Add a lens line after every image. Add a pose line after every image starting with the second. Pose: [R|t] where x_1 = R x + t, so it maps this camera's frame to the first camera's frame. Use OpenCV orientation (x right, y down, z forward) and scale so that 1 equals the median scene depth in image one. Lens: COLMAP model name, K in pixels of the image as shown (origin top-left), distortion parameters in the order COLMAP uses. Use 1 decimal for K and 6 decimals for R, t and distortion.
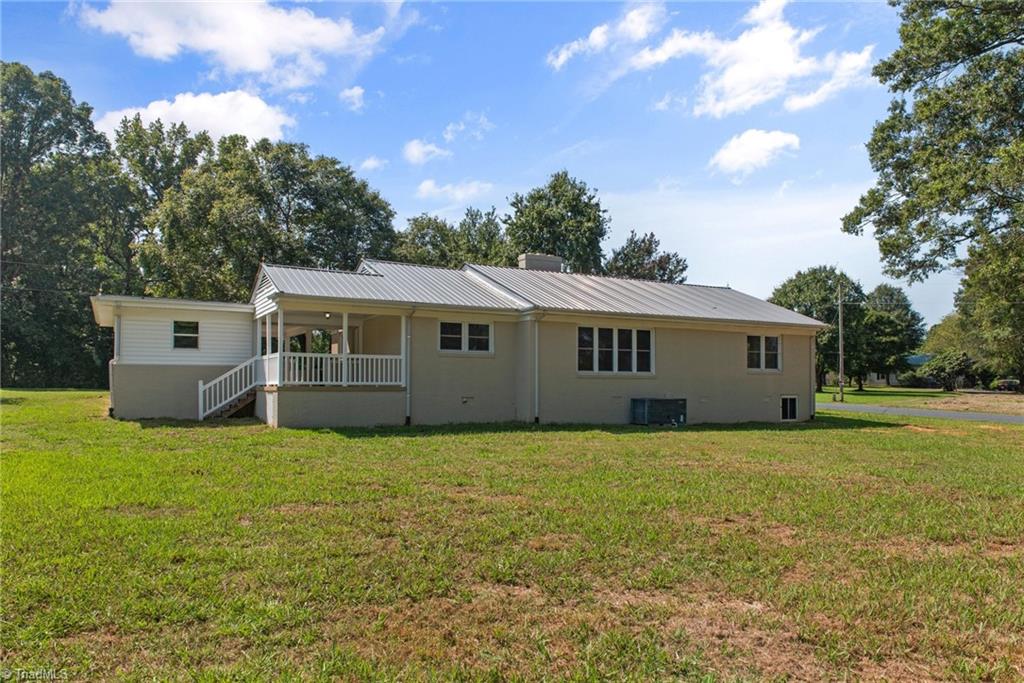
lens RADIAL K [[714.1, 0, 512.0], [0, 714.1, 341.5], [0, 0, 1]] dist [-0.003209, -0.002175]
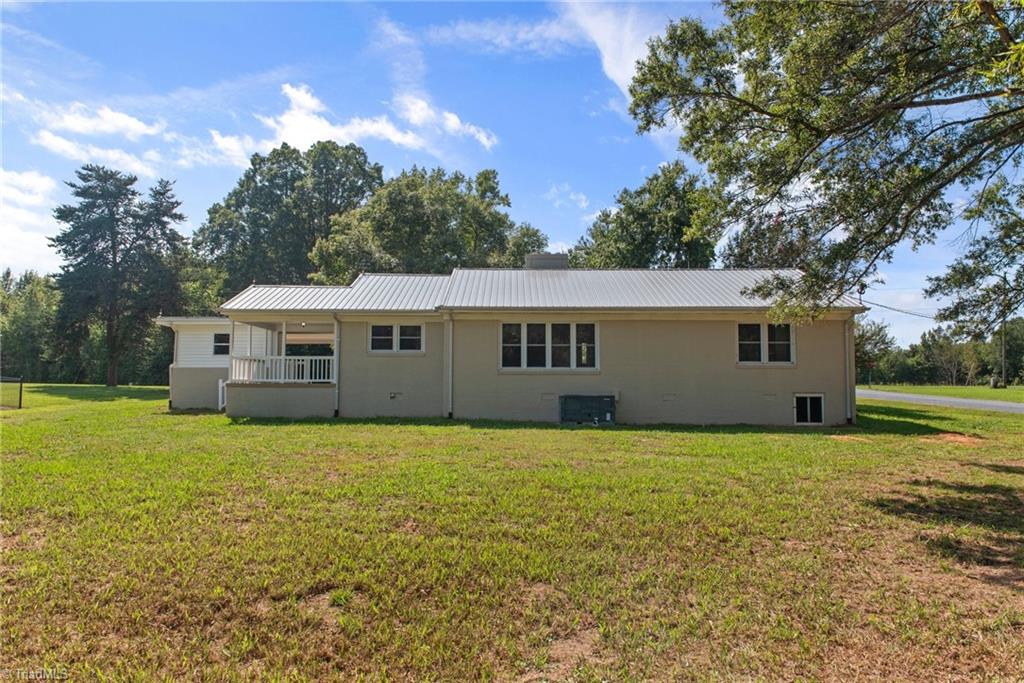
lens RADIAL K [[681.7, 0, 512.0], [0, 681.7, 341.5], [0, 0, 1]] dist [0.003778, 0.000125]
pose [[0.871956, -0.033835, -0.488414, 0.573993], [0.031603, 0.999418, -0.012815, 0.017426], [0.488563, -0.004261, 0.872518, 0.167220]]
